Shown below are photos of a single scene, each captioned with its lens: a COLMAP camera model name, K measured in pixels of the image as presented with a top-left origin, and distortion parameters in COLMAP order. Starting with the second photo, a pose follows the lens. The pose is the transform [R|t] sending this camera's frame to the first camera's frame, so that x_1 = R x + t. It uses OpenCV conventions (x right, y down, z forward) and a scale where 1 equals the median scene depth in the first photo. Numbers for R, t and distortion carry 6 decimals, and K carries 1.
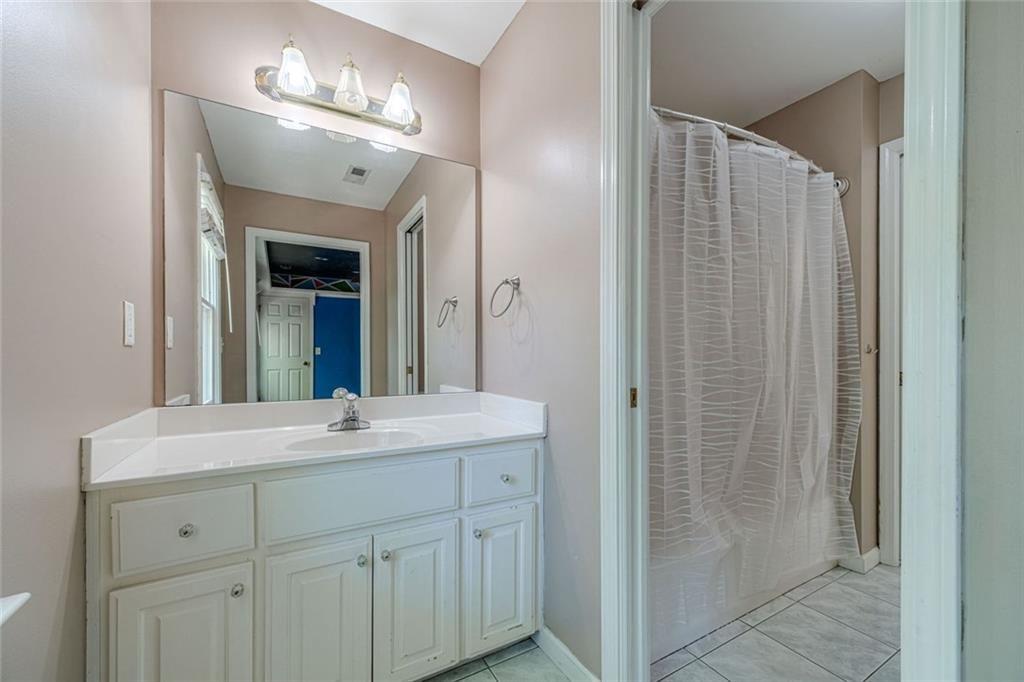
lens RADIAL K [[407.7, 0, 510.2], [0, 407.7, 349.3], [0, 0, 1]] dist [0.002159, 0.000252]
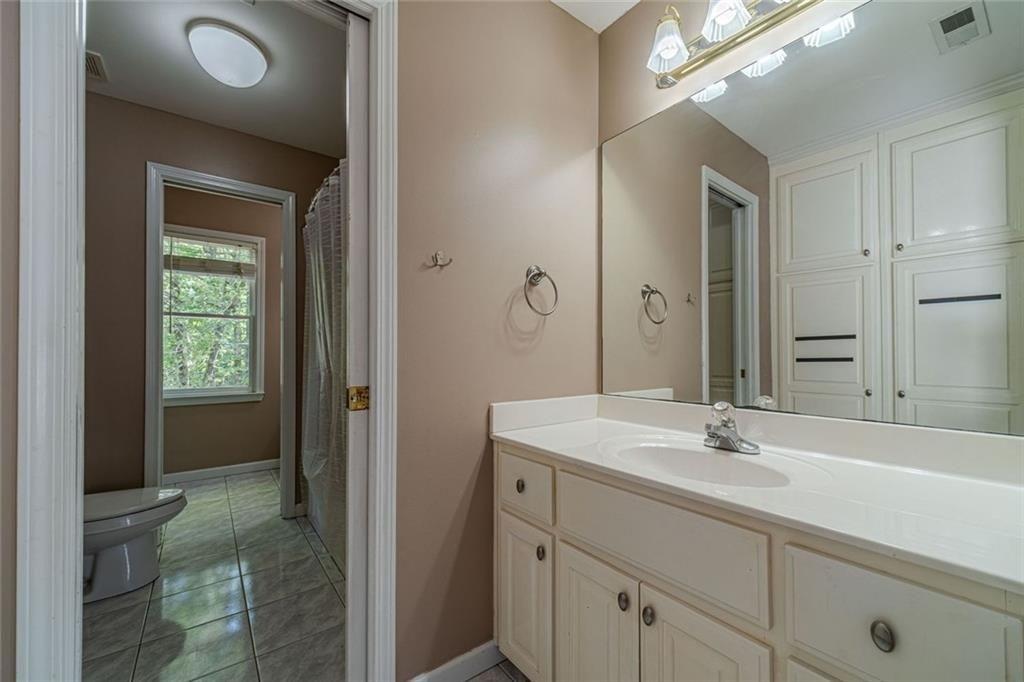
lens RADIAL K [[407.7, 0, 510.2], [0, 407.7, 349.3], [0, 0, 1]] dist [0.002159, 0.000252]
pose [[0.134737, -0.011821, -0.990811, 0.470493], [0.018391, 0.999786, -0.009427, 0.011033], [0.990711, -0.016951, 0.134926, 0.736286]]
